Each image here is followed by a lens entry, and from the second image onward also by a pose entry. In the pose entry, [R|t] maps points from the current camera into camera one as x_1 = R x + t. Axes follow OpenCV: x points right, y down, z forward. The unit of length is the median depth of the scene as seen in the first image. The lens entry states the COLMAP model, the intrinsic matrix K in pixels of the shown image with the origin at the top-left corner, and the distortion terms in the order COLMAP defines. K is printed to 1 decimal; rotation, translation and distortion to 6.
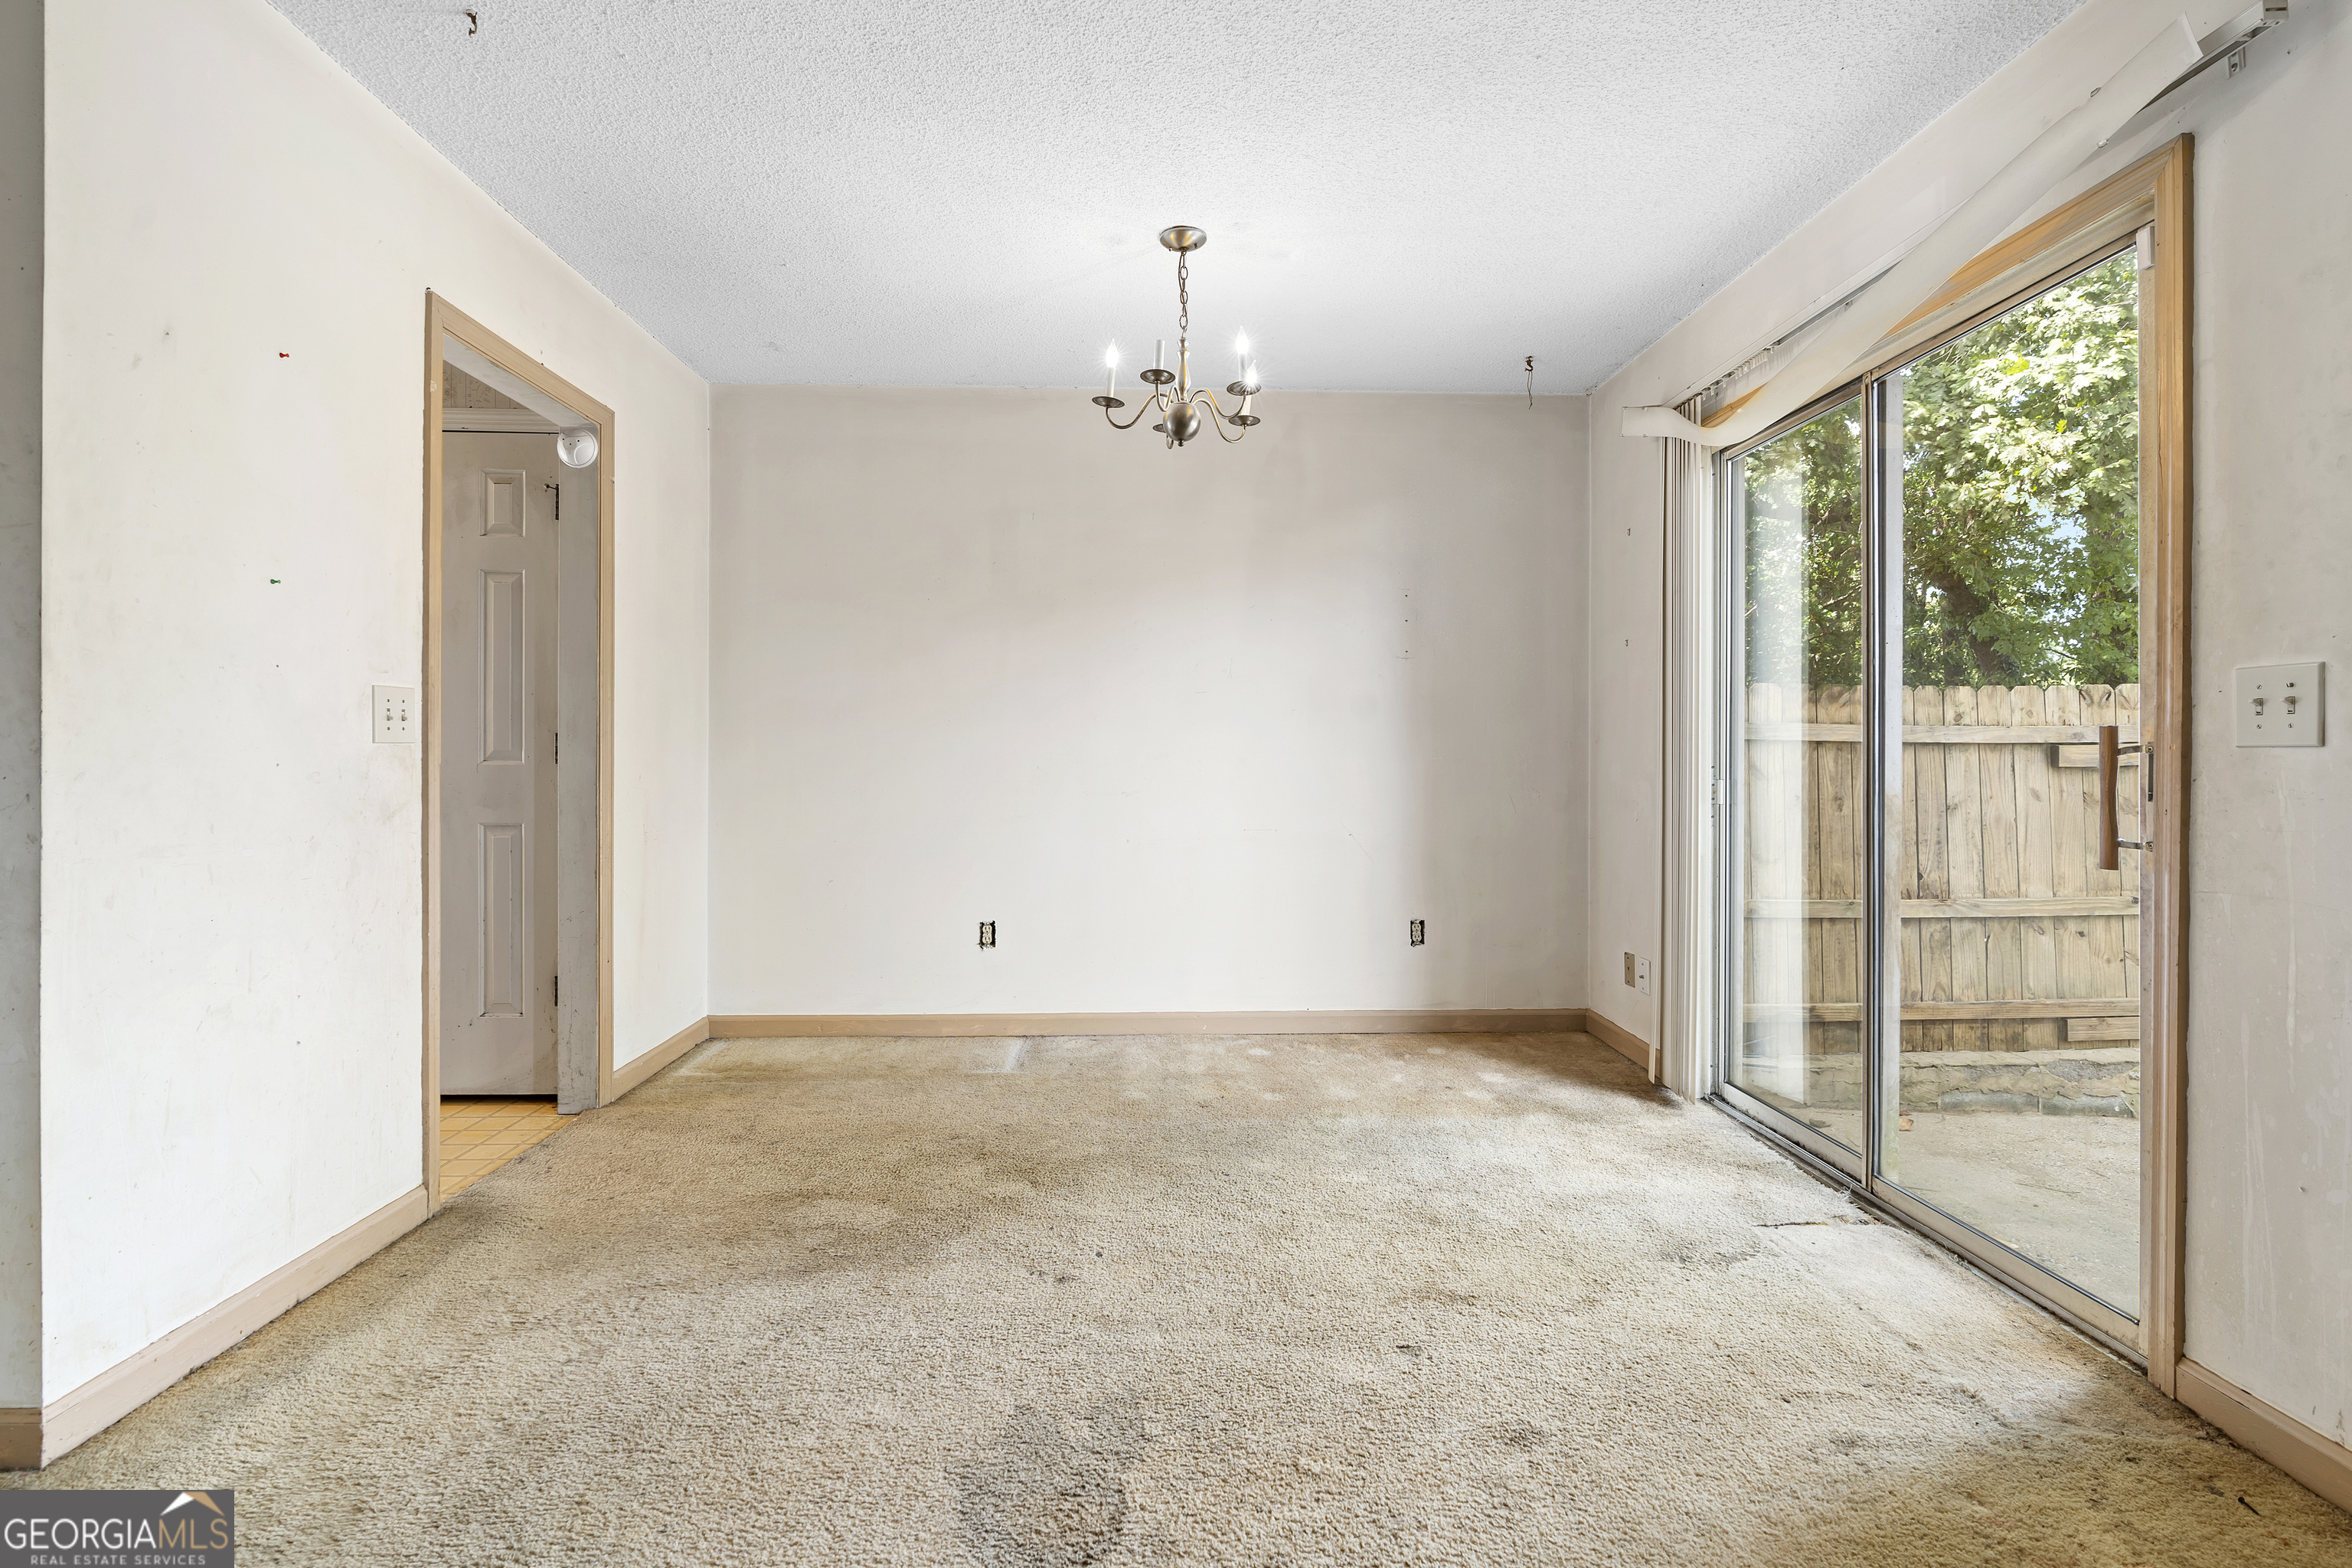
lens RADIAL K [[1065.5, 0, 1173.0], [0, 1065.5, 758.3], [0, 0, 1]] dist [-0.011784, 0.004809]
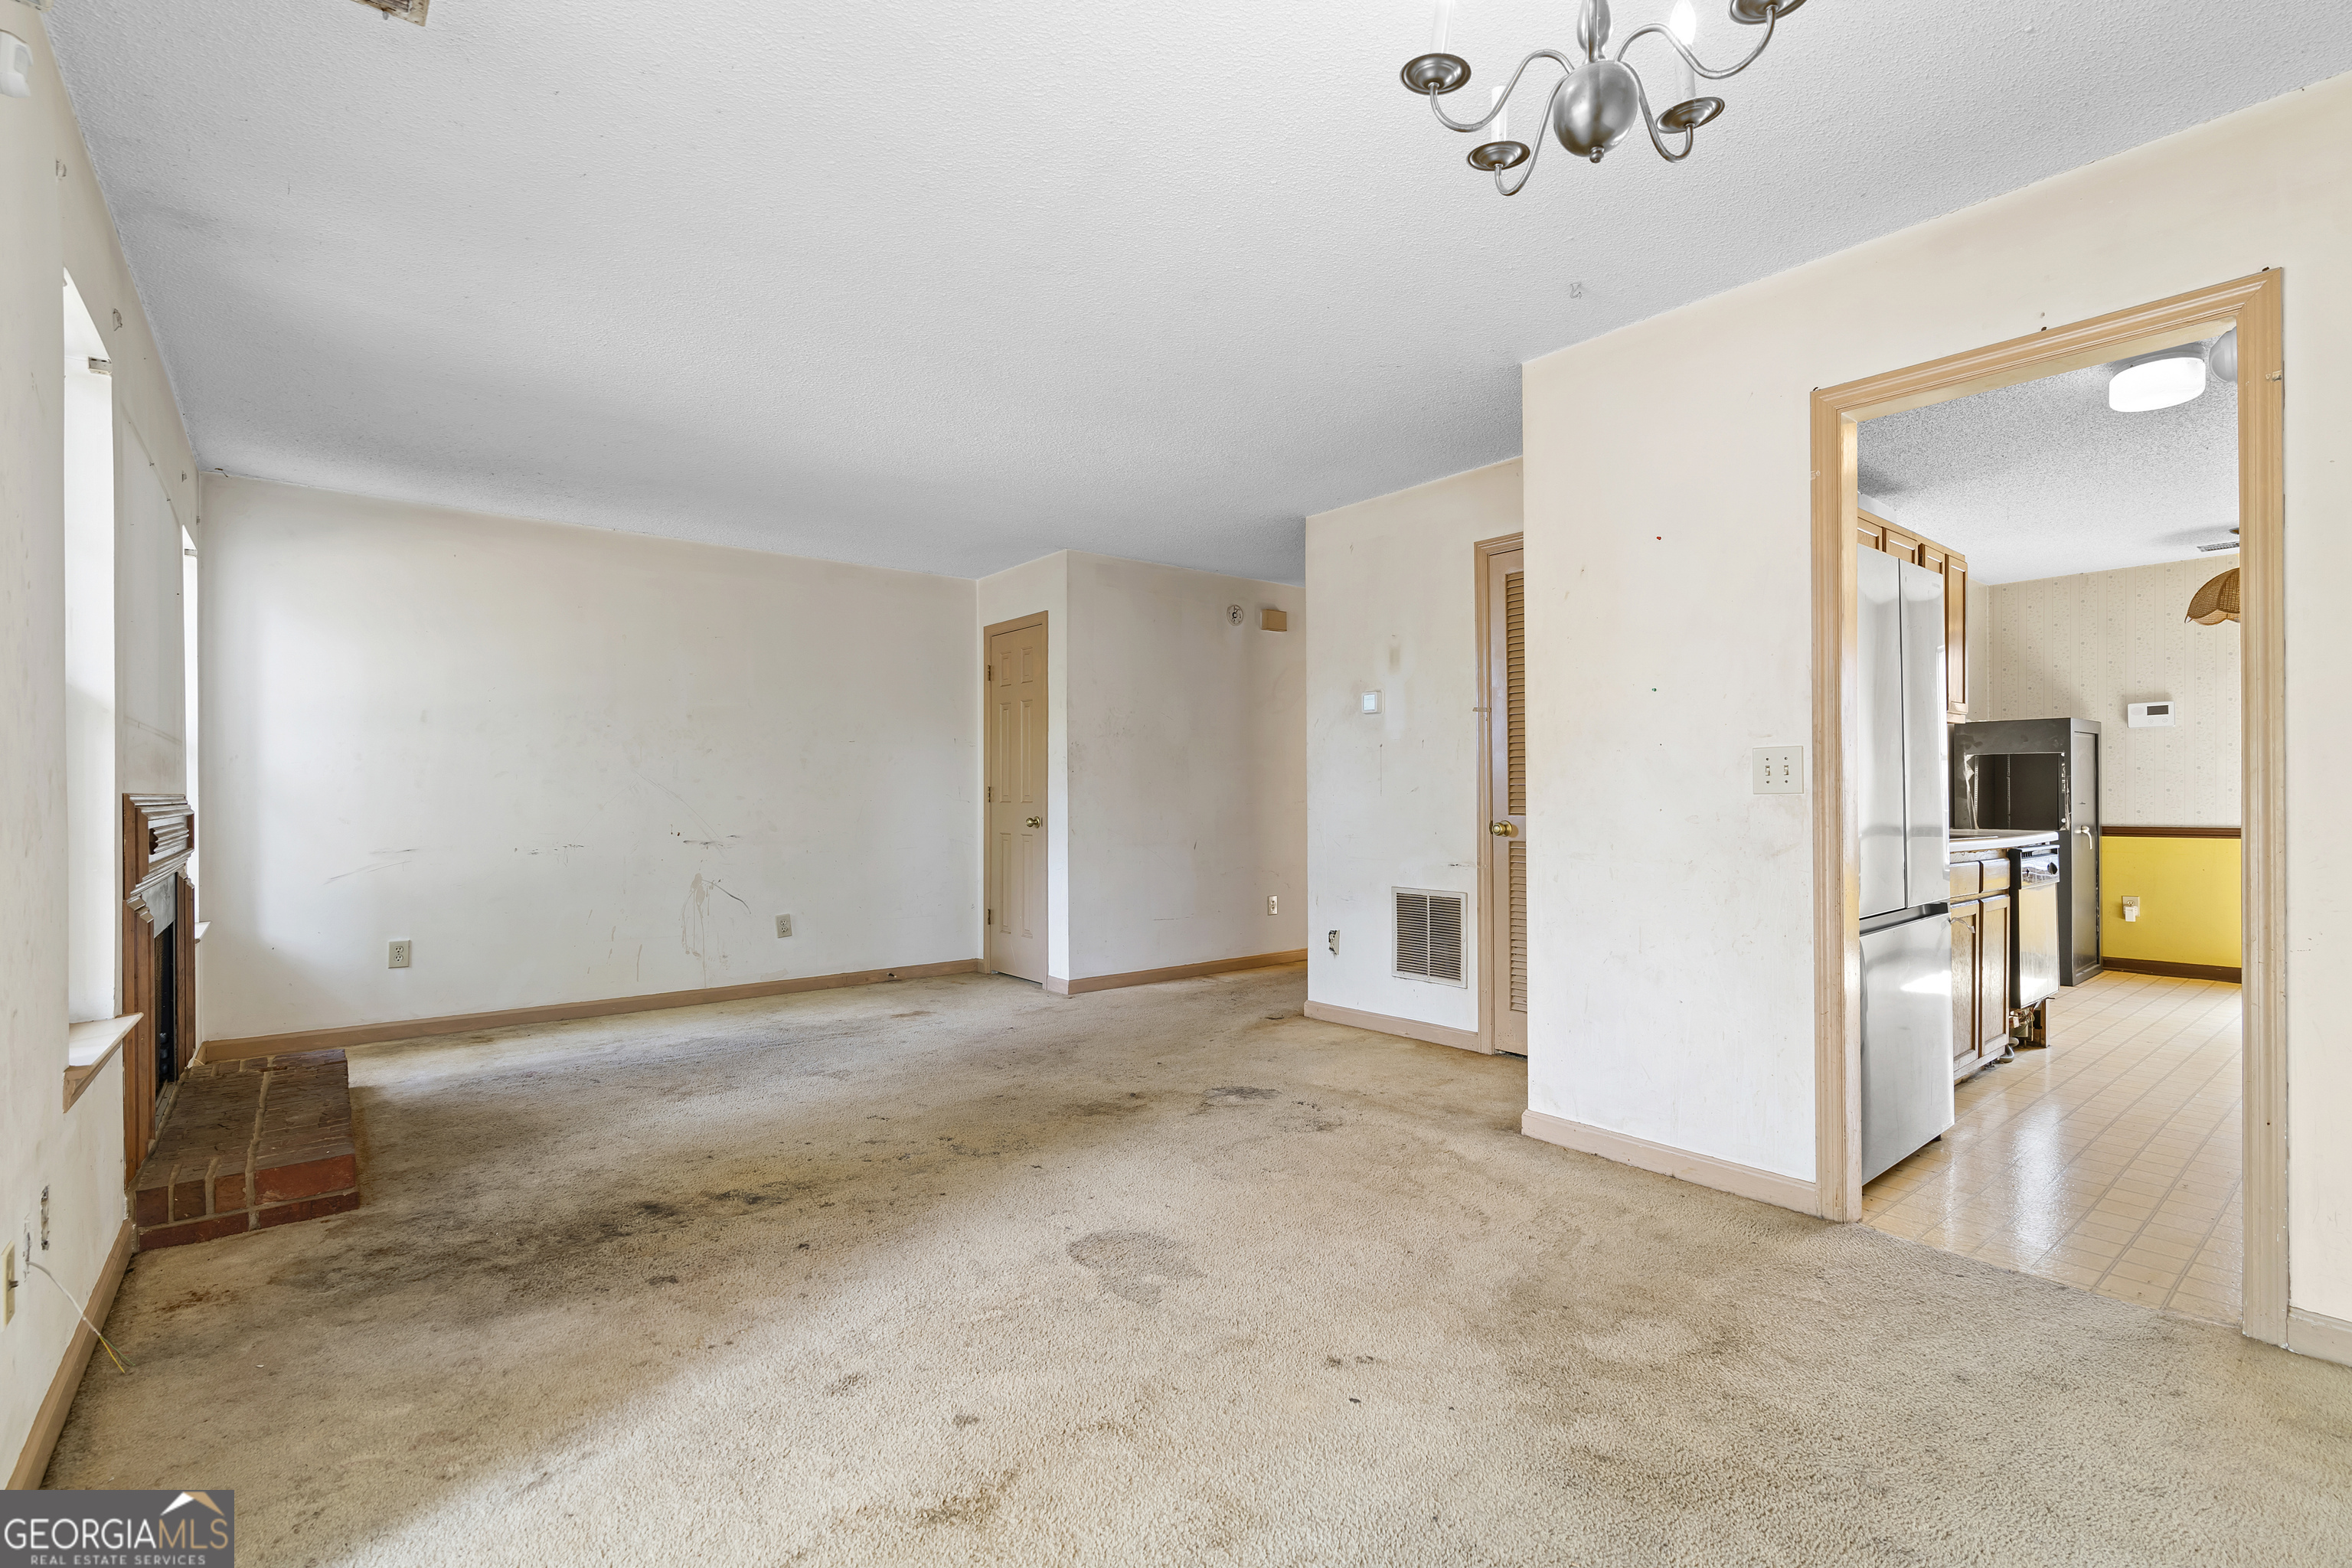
lens RADIAL K [[1065.5, 0, 1183.8], [0, 1065.5, 796.3], [0, 0, 1]] dist [-0.011784, 0.004809]
pose [[-0.792293, 0.002501, -0.610136, 0.512991], [0.001465, 0.999997, 0.002196, -0.014663], [0.610139, 0.000846, -0.792294, 1.474630]]
